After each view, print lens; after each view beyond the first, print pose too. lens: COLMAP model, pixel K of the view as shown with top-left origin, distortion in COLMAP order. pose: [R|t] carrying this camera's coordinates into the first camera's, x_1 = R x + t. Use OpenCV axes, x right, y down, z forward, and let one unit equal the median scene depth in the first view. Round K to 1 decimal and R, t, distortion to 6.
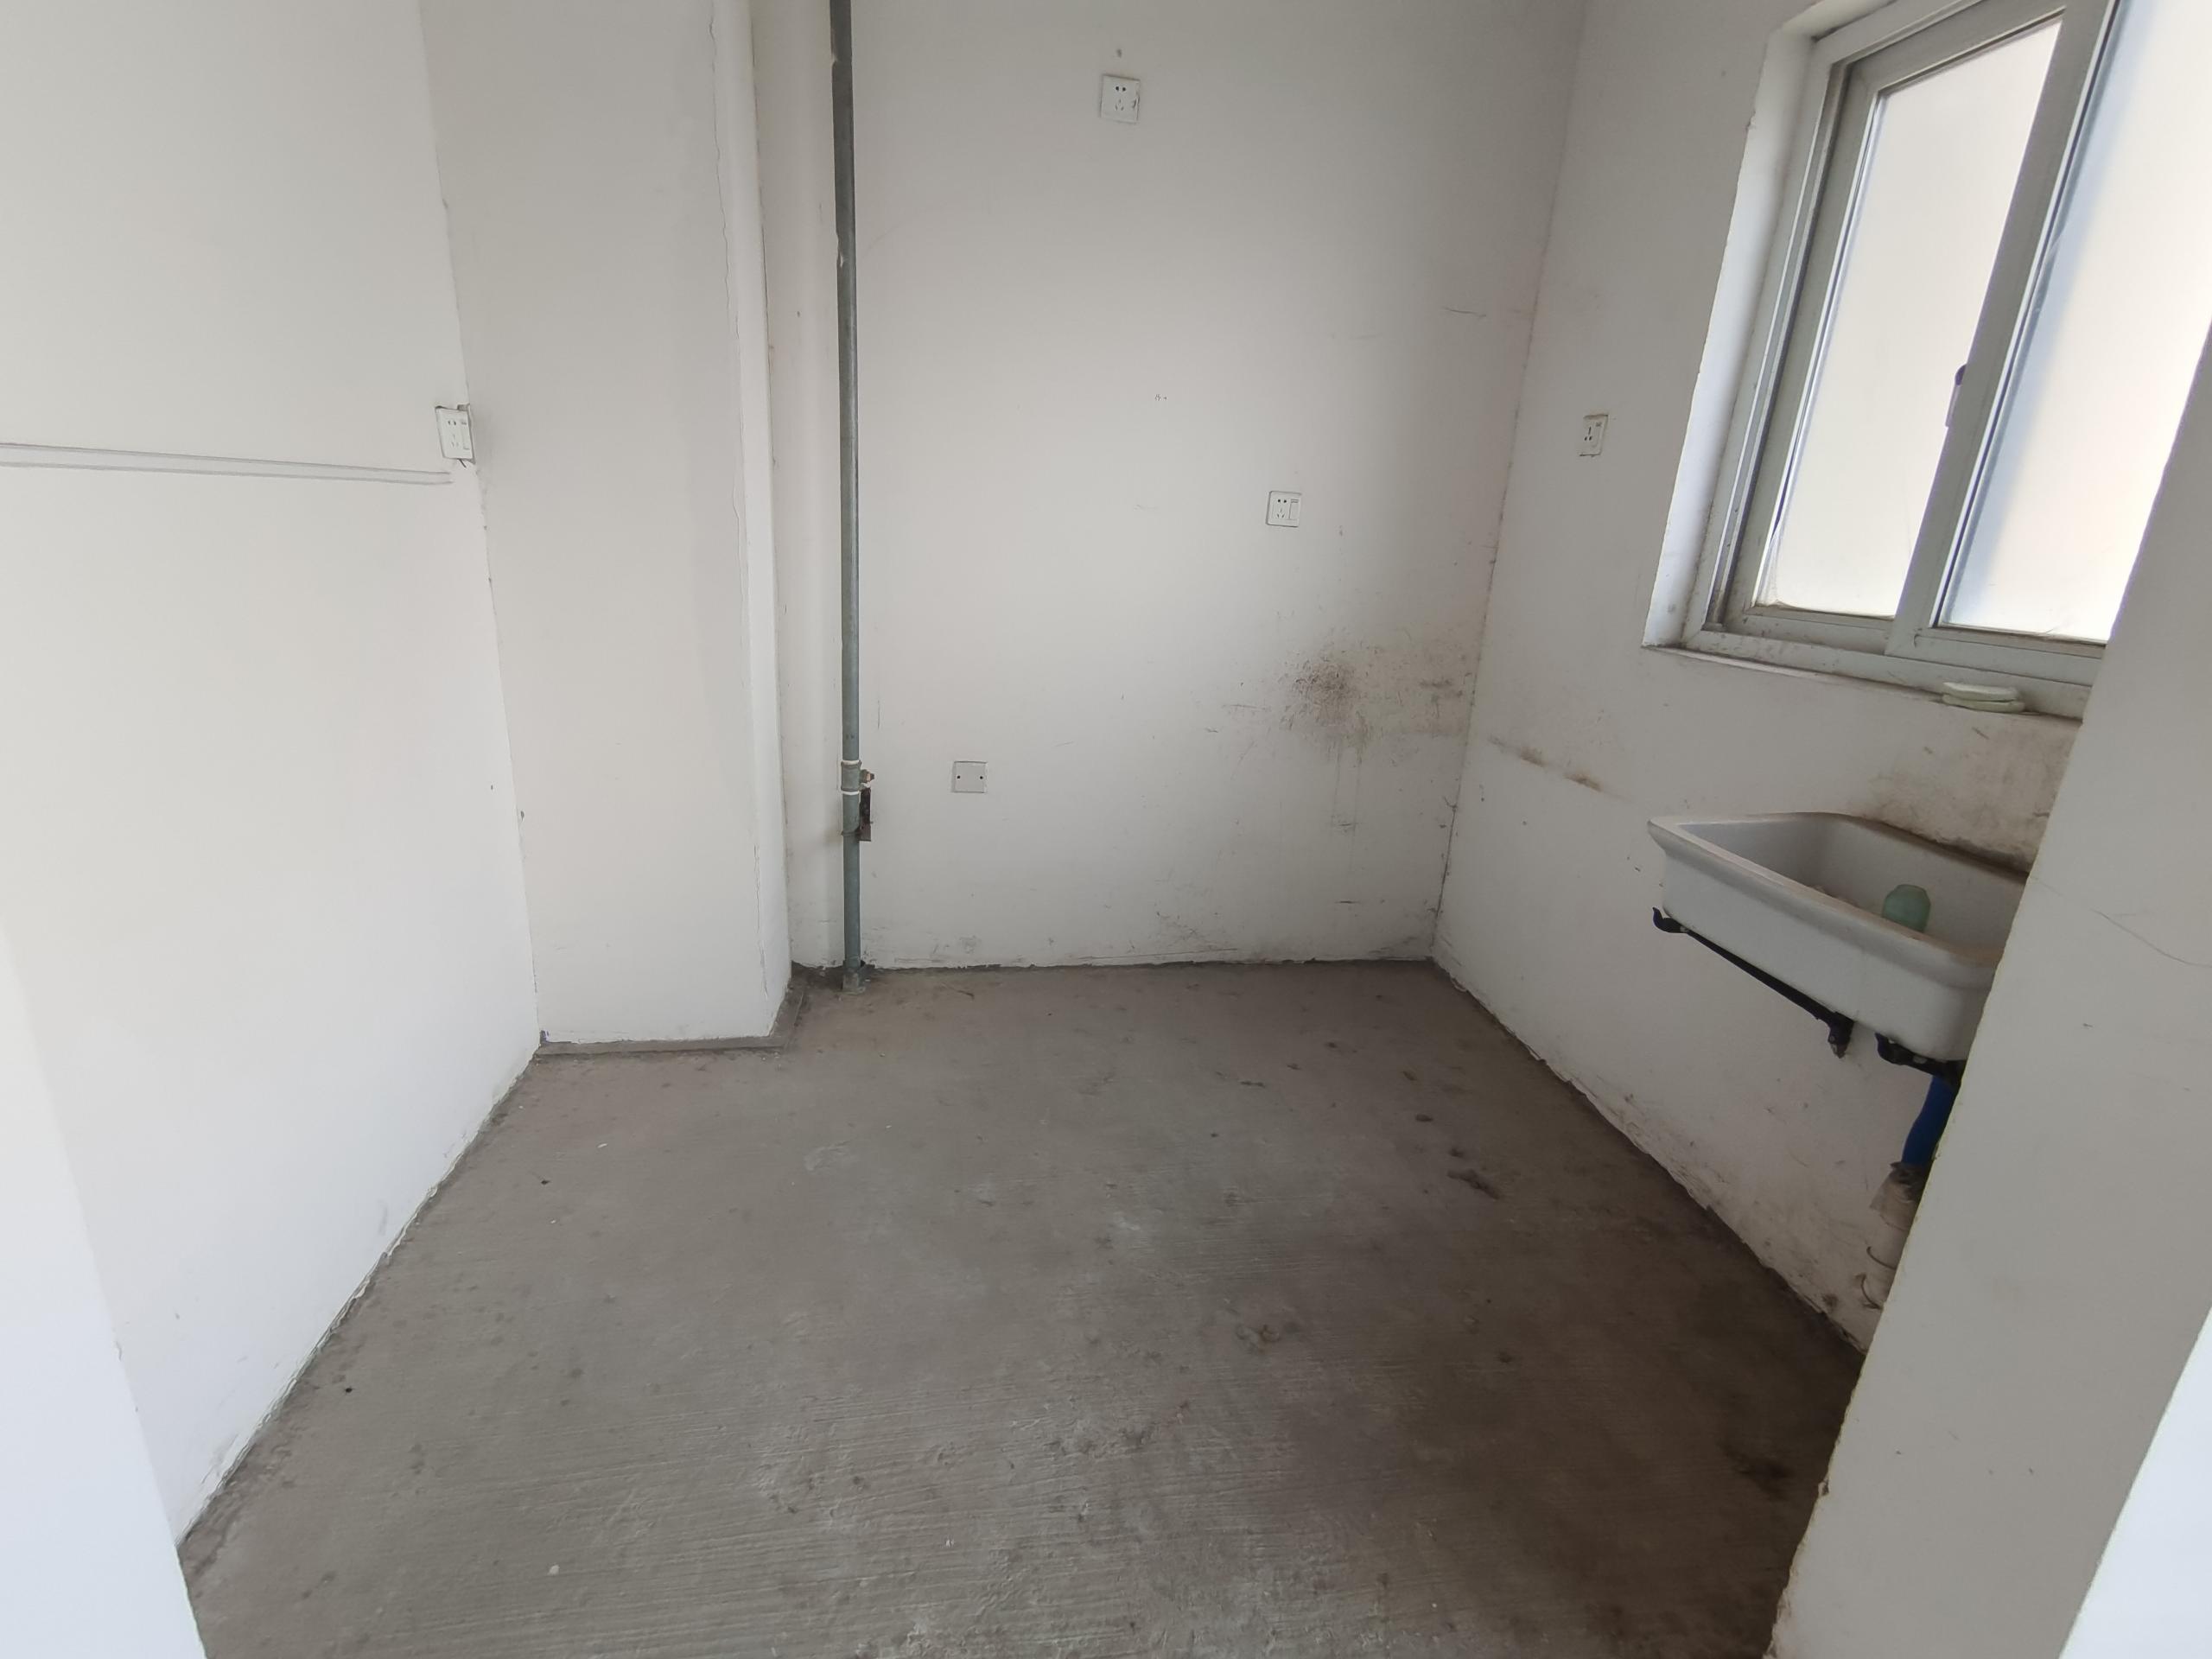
lens RADIAL K [[1007.6, 0, 1107.2], [0, 1007.6, 833.0], [0, 0, 1]] dist [0.000810, 0.000178]
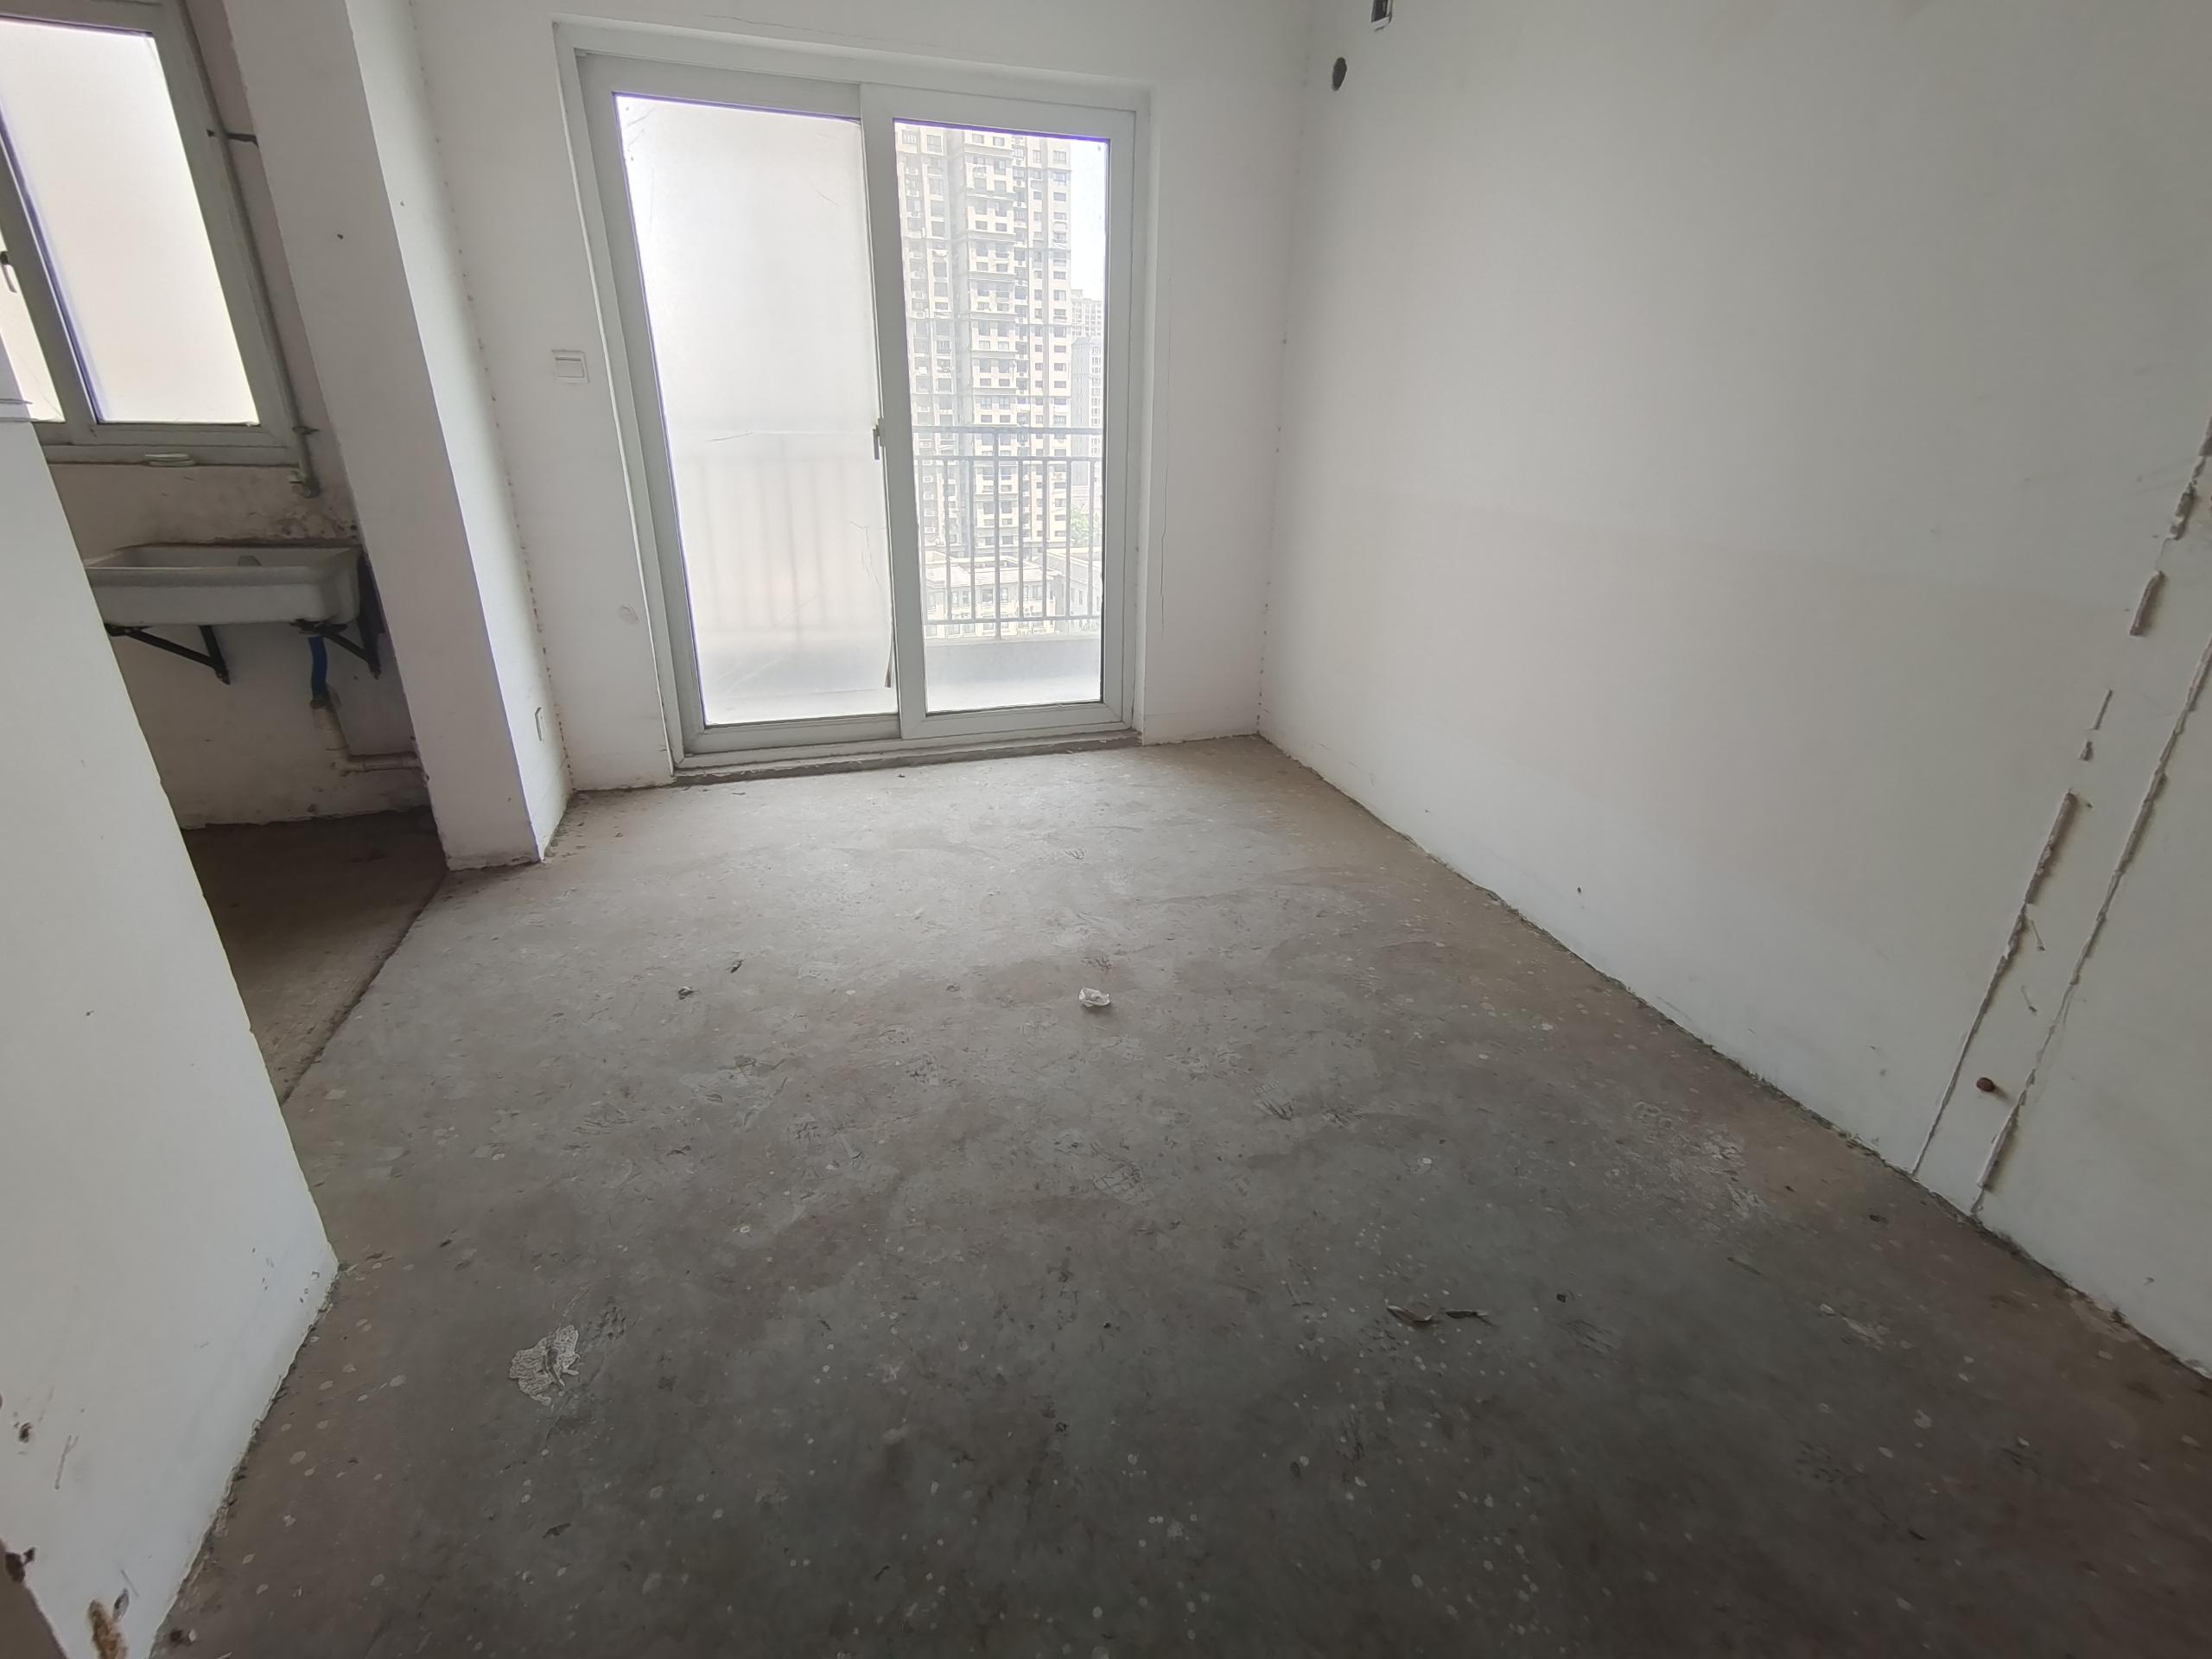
lens RADIAL K [[1007.6, 0, 1110.1], [0, 1007.6, 828.6], [0, 0, 1]] dist [0.000810, 0.000178]
pose [[-0.149821, -0.430882, 0.889884, -1.189750], [0.262855, 0.850295, 0.455967, 0.042222], [-0.953132, 0.302224, -0.014133, -0.358936]]
